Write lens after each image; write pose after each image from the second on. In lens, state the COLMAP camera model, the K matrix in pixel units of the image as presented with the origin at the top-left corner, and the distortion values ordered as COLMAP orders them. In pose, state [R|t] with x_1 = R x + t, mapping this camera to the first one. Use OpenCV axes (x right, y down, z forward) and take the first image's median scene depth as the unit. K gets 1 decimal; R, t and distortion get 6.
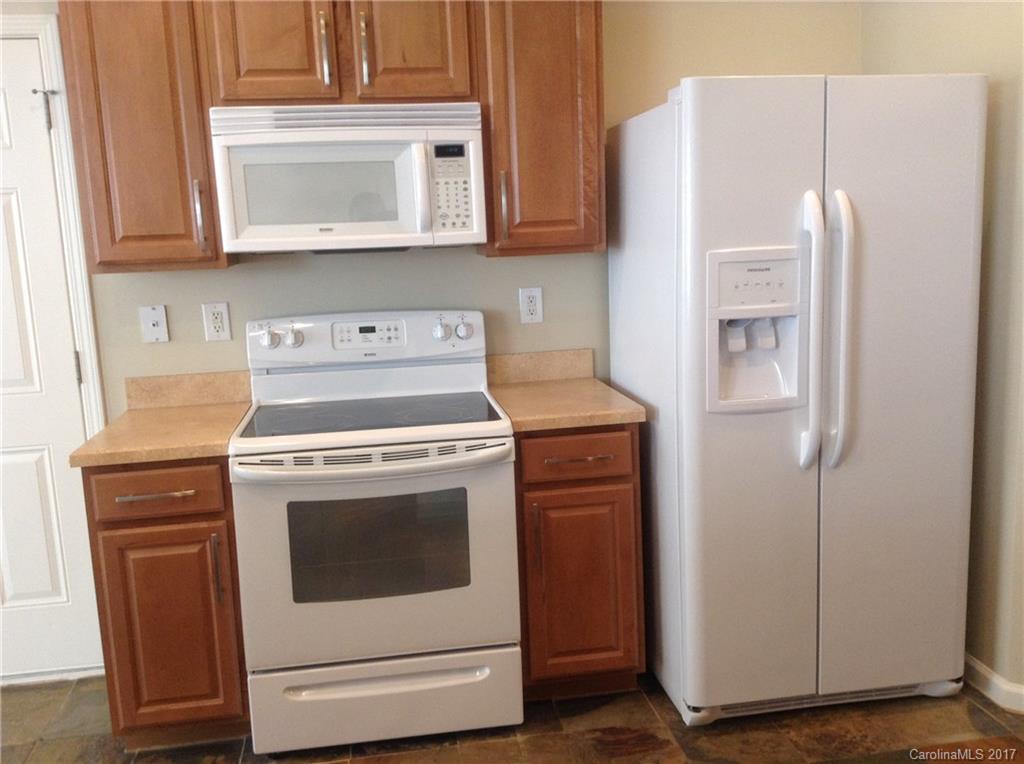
lens RADIAL K [[931.4, 0, 512.0], [0, 931.4, 382.0], [0, 0, 1]] dist [0.233667, -0.499184]
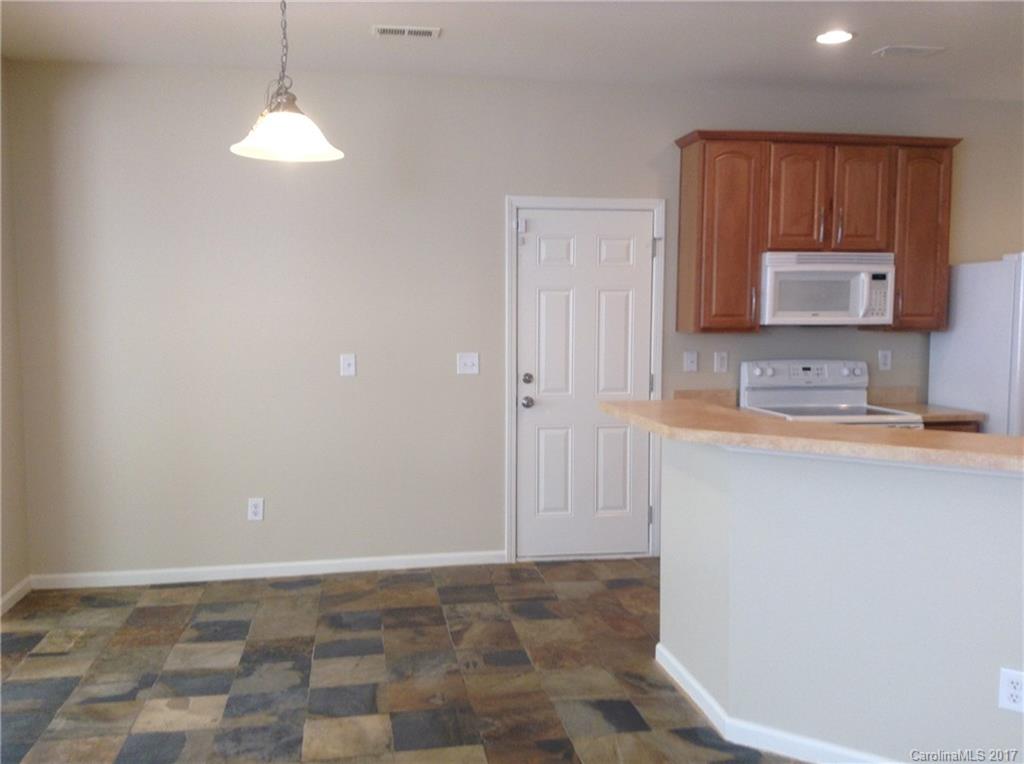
lens RADIAL K [[931.4, 0, 512.0], [0, 931.4, 382.0], [0, 0, 1]] dist [0.233667, -0.499184]
pose [[0.998224, 0.043203, 0.041007, -0.878892], [-0.039159, 0.994730, -0.094757, 0.182847], [-0.044885, 0.092983, 0.994655, -0.884743]]
